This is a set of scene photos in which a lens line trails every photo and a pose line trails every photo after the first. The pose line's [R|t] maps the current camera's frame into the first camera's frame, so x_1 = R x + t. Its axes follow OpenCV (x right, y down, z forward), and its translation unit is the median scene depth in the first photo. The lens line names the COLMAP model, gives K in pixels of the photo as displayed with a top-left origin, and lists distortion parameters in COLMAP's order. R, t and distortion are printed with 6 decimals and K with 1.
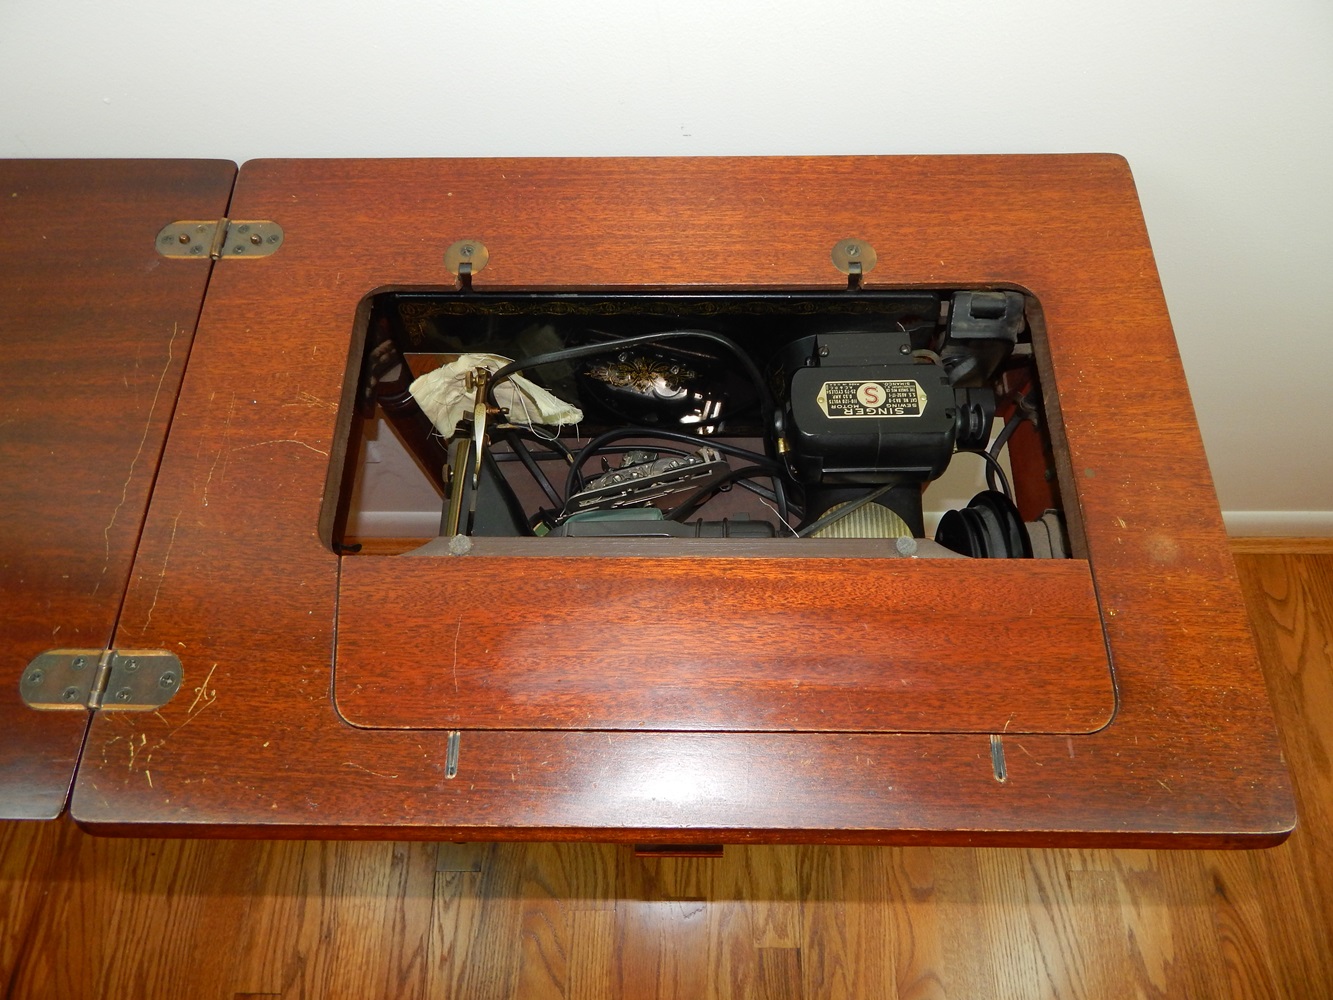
lens RADIAL K [[876.6, 0, 668.3], [0, 876.6, 495.0], [0, 0, 1]] dist [0.003421, -0.004968]
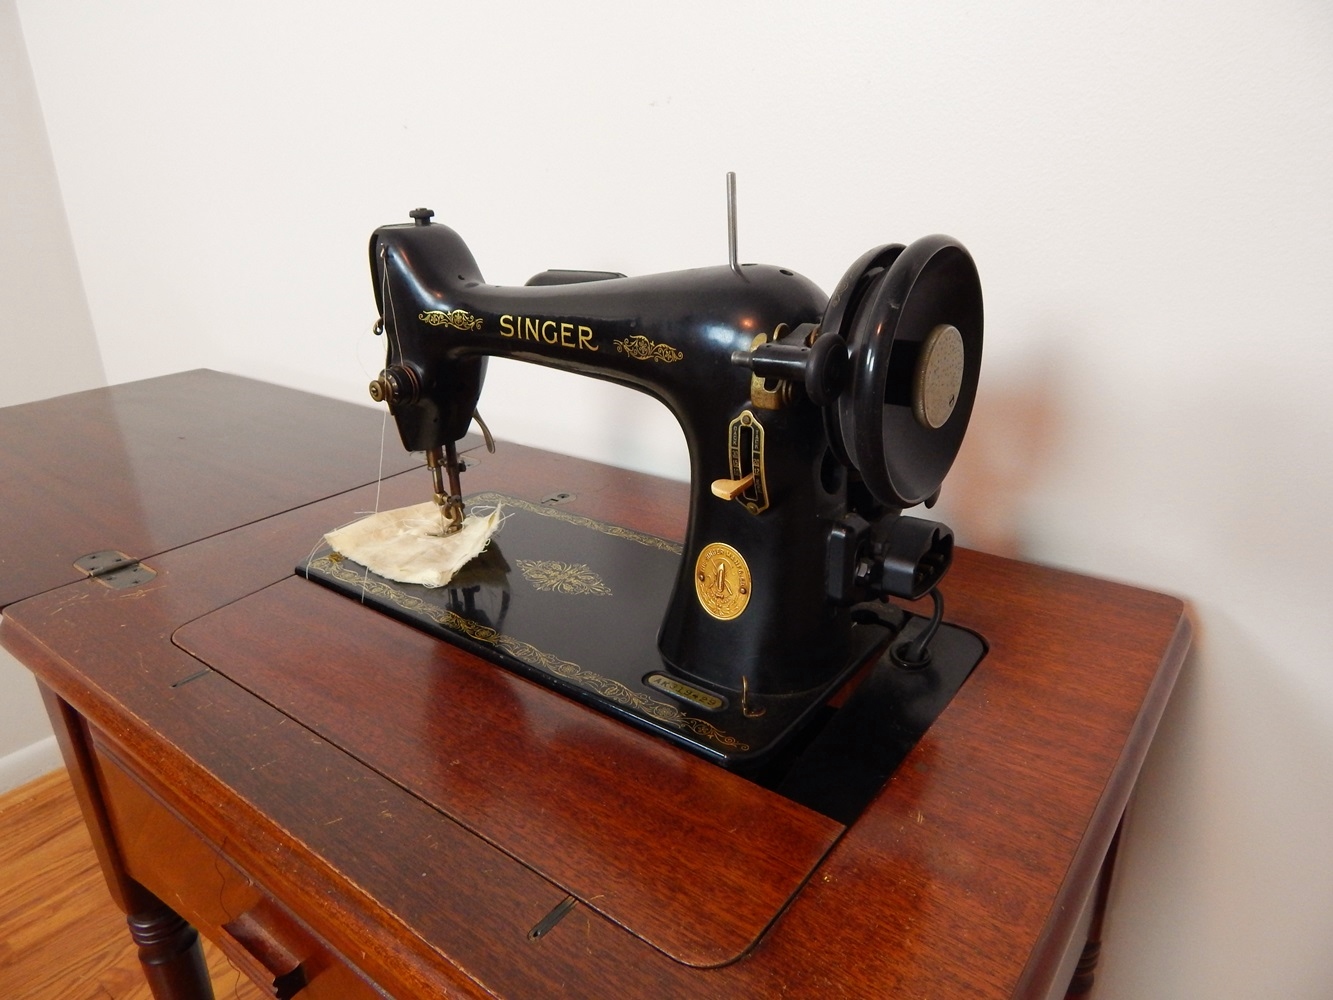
lens RADIAL K [[876.6, 0, 661.0], [0, 876.6, 495.2], [0, 0, 1]] dist [0.003421, -0.004968]
pose [[0.792352, 0.206785, -0.573950, 0.593461], [-0.551842, 0.644039, -0.529796, 0.307736], [0.260092, 0.736514, 0.624418, 0.233173]]
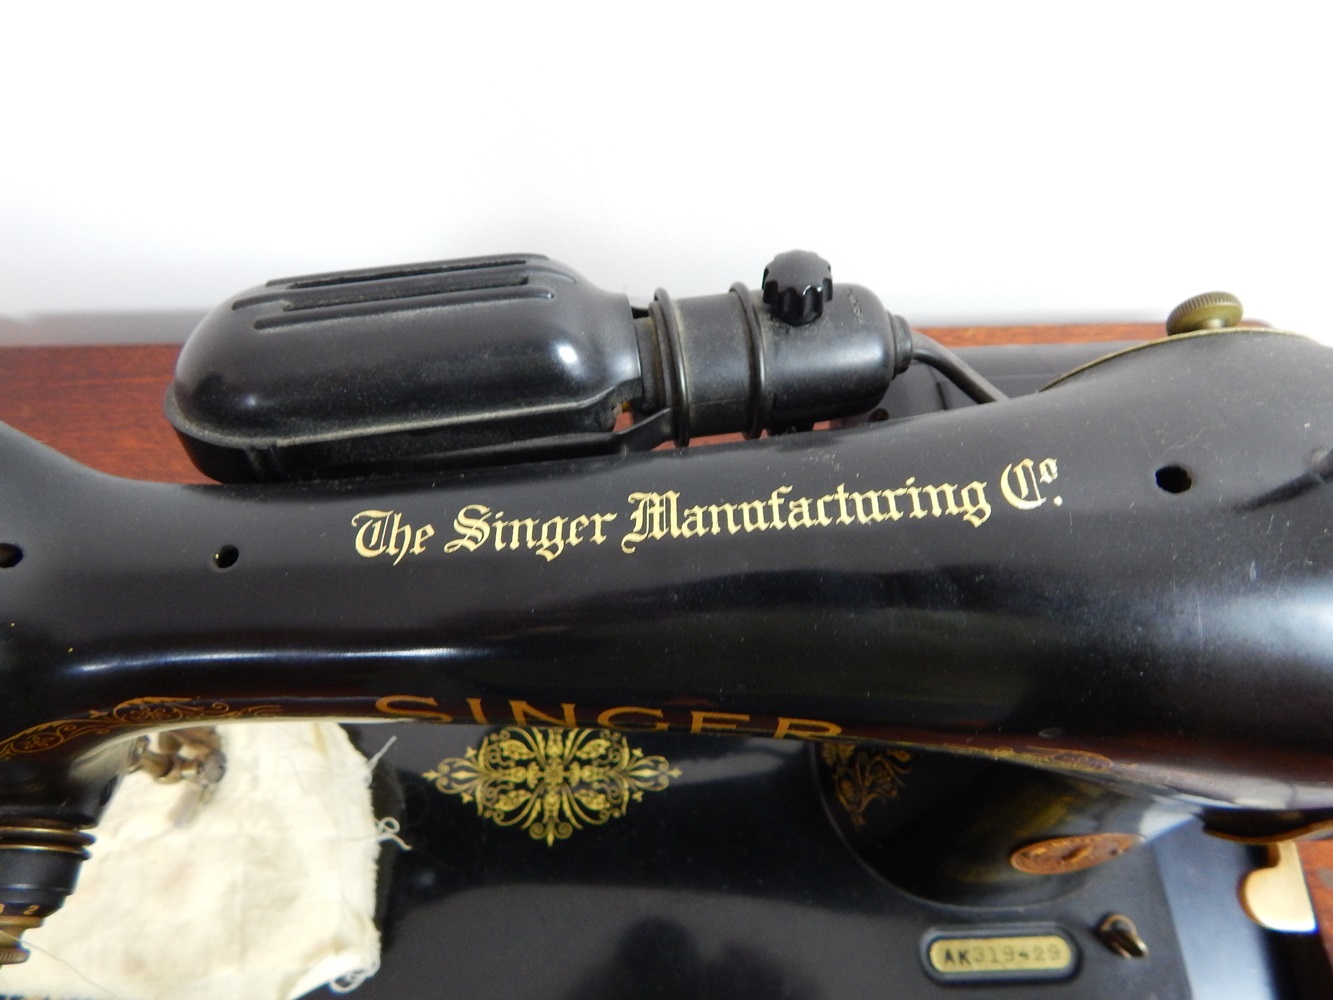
lens RADIAL K [[876.6, 0, 668.5], [0, 876.6, 501.8], [0, 0, 1]] dist [0.003421, -0.004968]
pose [[0.998895, -0.020163, 0.042455, 0.014215], [0.023683, 0.996175, -0.084112, -0.204284], [-0.040597, 0.085024, 0.995551, 0.350372]]
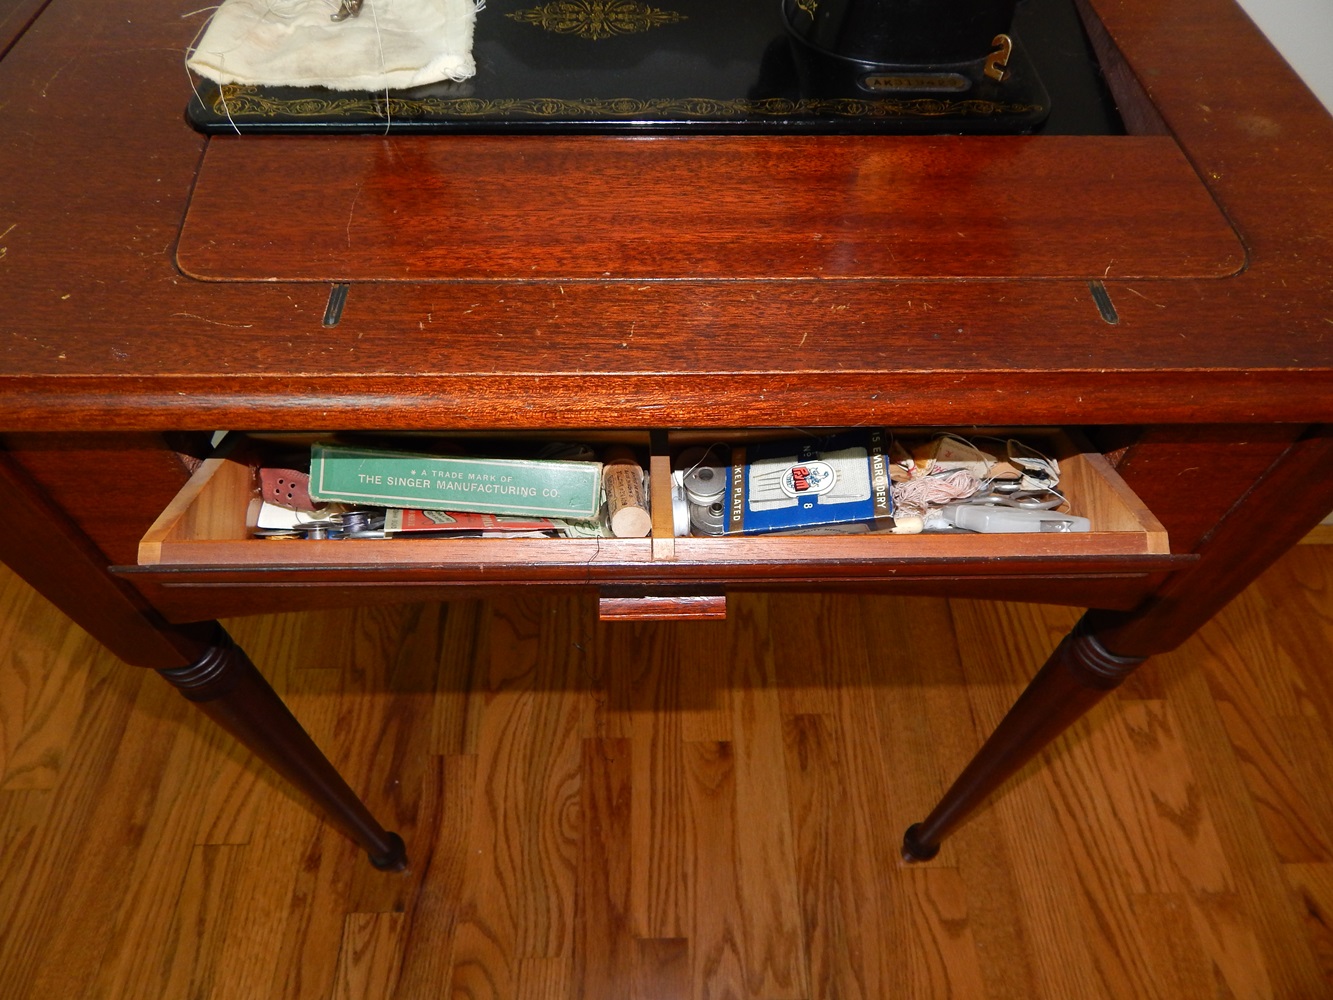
lens RADIAL K [[876.6, 0, 664.4], [0, 876.6, 502.2], [0, 0, 1]] dist [0.003421, -0.004968]
pose [[0.999358, -0.005785, 0.035368, -0.006945], [0.013299, 0.976285, -0.216080, 0.458514], [-0.033279, 0.216411, 0.975735, 0.259394]]
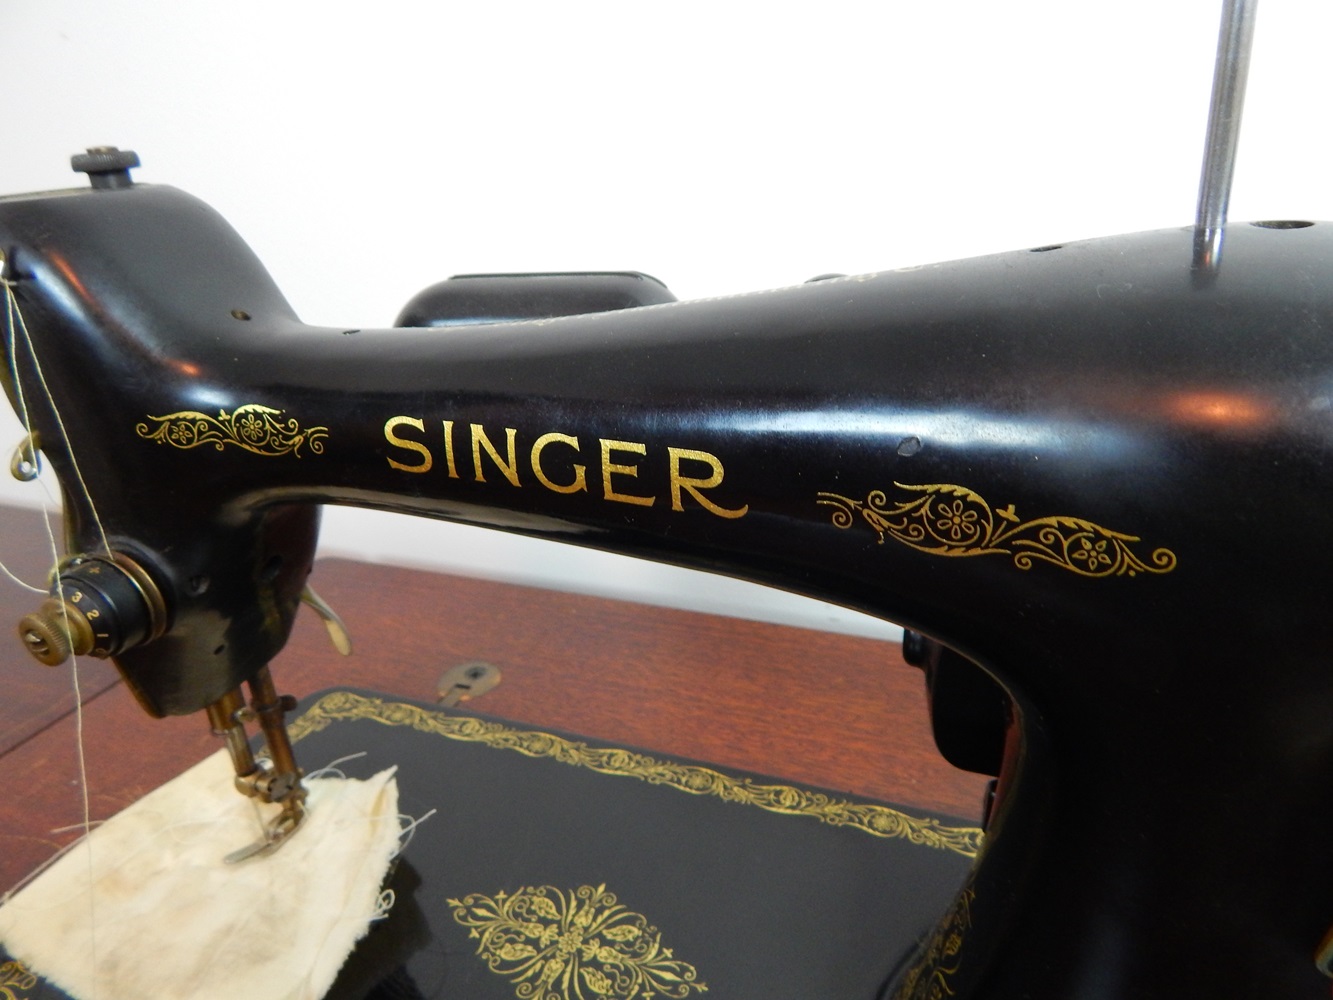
lens RADIAL K [[876.6, 0, 663.0], [0, 876.6, 491.6], [0, 0, 1]] dist [0.003421, -0.004968]
pose [[0.927055, 0.101307, -0.360979, 0.147836], [-0.319168, 0.718431, -0.618052, 0.006519], [0.196725, 0.688181, 0.698359, 0.418637]]
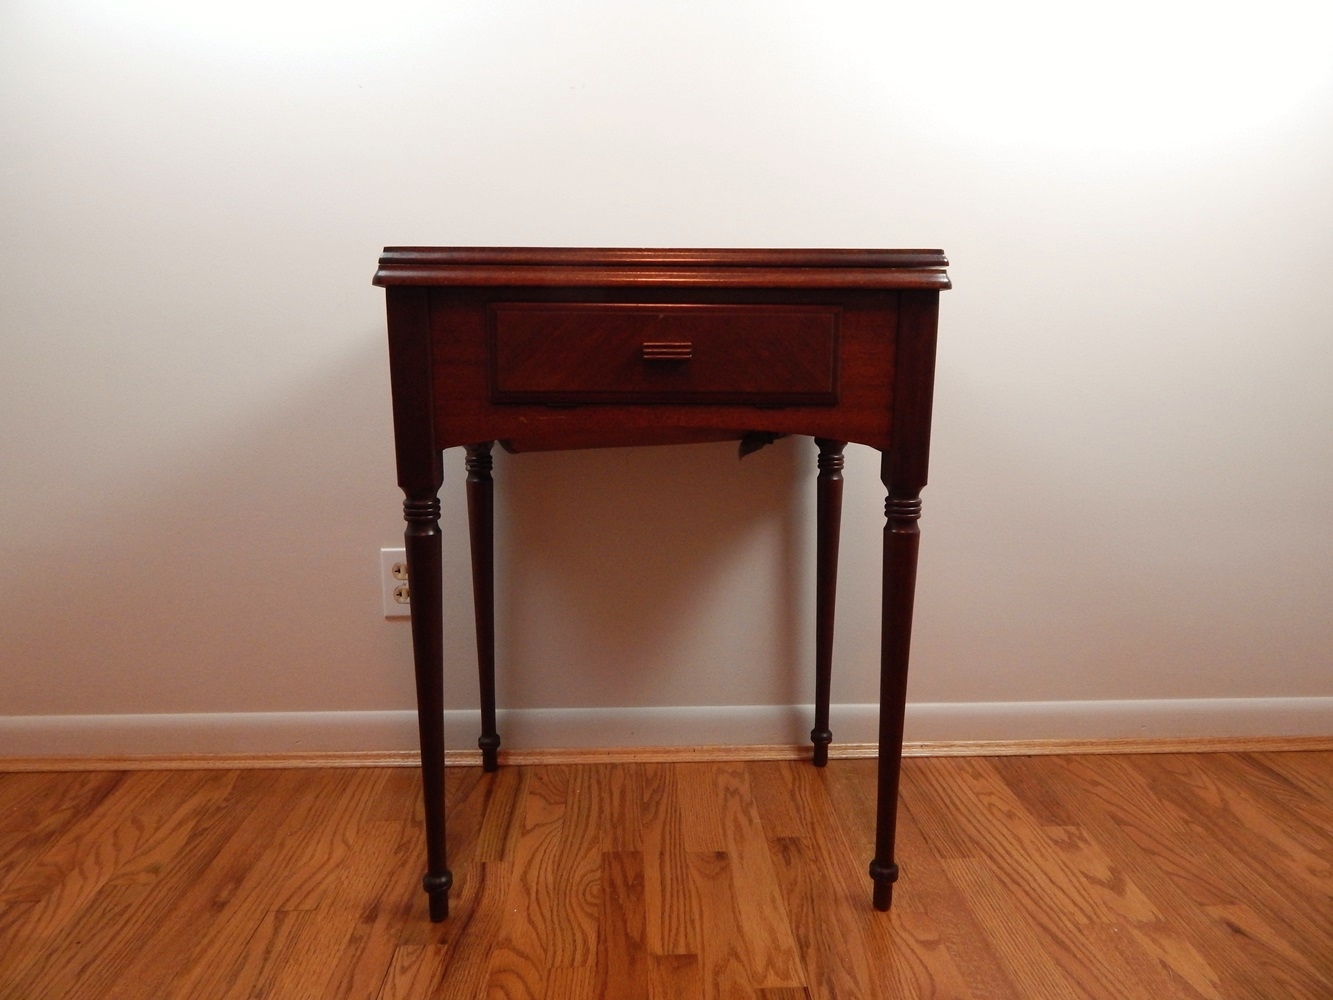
lens RADIAL K [[876.6, 0, 665.4], [0, 876.6, 481.0], [0, 0, 1]] dist [0.003421, -0.004968]
pose [[0.998470, 0.006788, 0.054874, -0.079424], [0.042340, 0.544404, -0.837754, 1.779904], [-0.035561, 0.838796, 0.543284, 0.187285]]
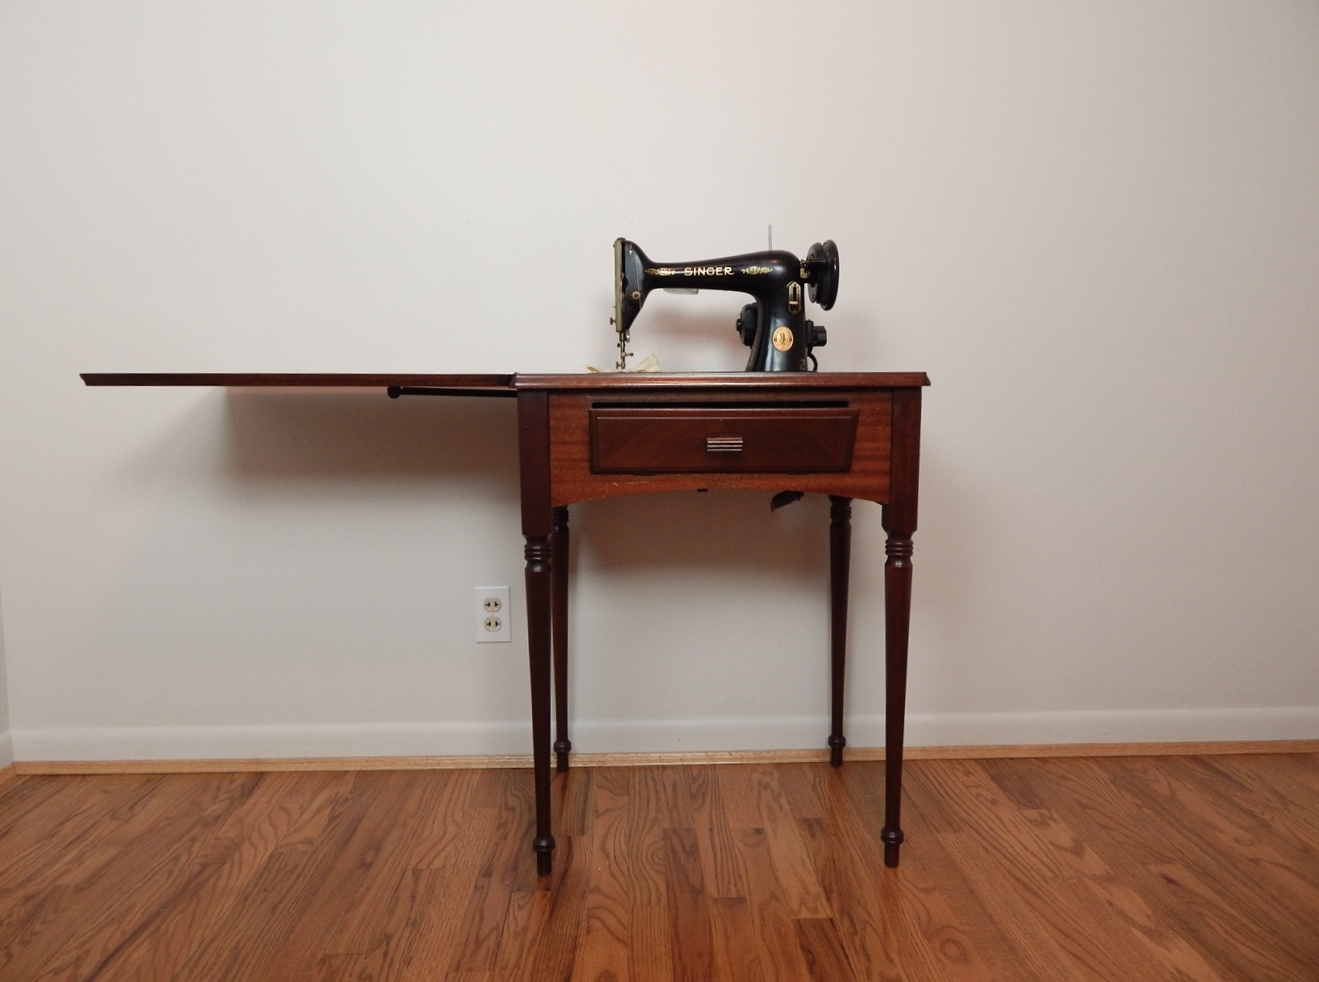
lens RADIAL K [[867.4, 0, 659.1], [0, 867.4, 498.2], [0, 0, 1]] dist [0.003421, -0.004968]
pose [[0.999113, 0.001291, 0.042081, -0.225798], [0.035503, 0.511383, -0.858619, 2.198150], [-0.022628, 0.859352, 0.510884, -0.076782]]
